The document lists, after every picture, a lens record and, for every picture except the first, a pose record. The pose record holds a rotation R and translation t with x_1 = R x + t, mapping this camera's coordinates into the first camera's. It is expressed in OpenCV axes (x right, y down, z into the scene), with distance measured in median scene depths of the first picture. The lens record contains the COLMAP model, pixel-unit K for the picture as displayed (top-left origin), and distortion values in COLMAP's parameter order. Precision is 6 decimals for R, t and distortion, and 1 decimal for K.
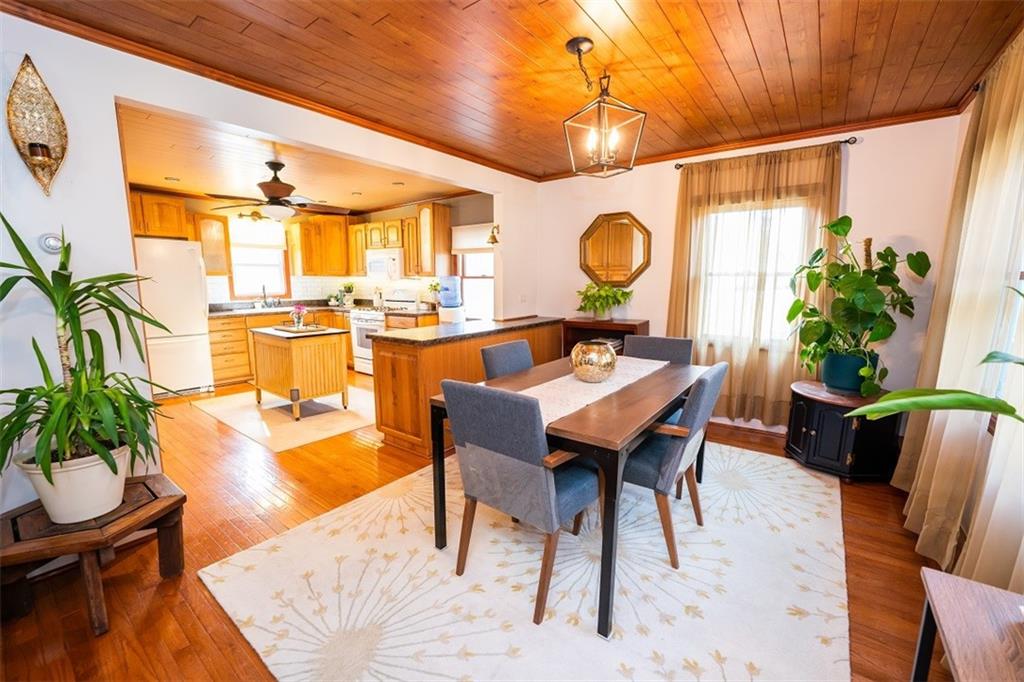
lens RADIAL K [[416.0, 0, 512.1], [0, 416.0, 346.8], [0, 0, 1]] dist [-0.026039, 0.004180]
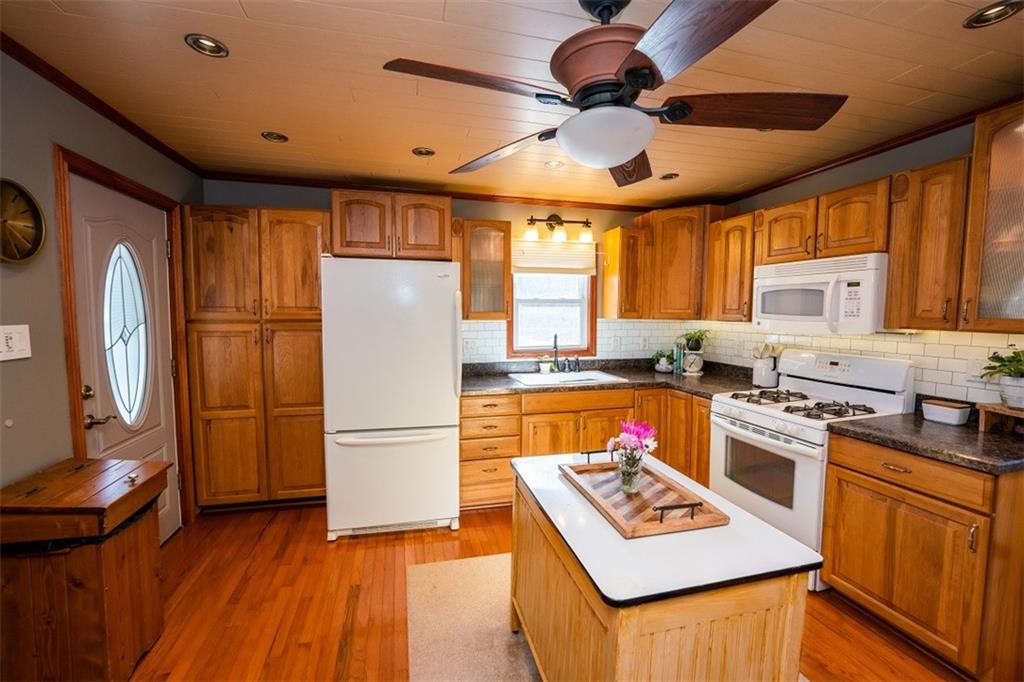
lens RADIAL K [[416.0, 0, 508.3], [0, 416.0, 341.2], [0, 0, 1]] dist [-0.026039, 0.004180]
pose [[0.785799, 0.044664, -0.616868, -0.284813], [-0.096183, 0.994079, -0.050548, -0.102524], [0.610958, 0.099053, 0.785442, 0.484934]]
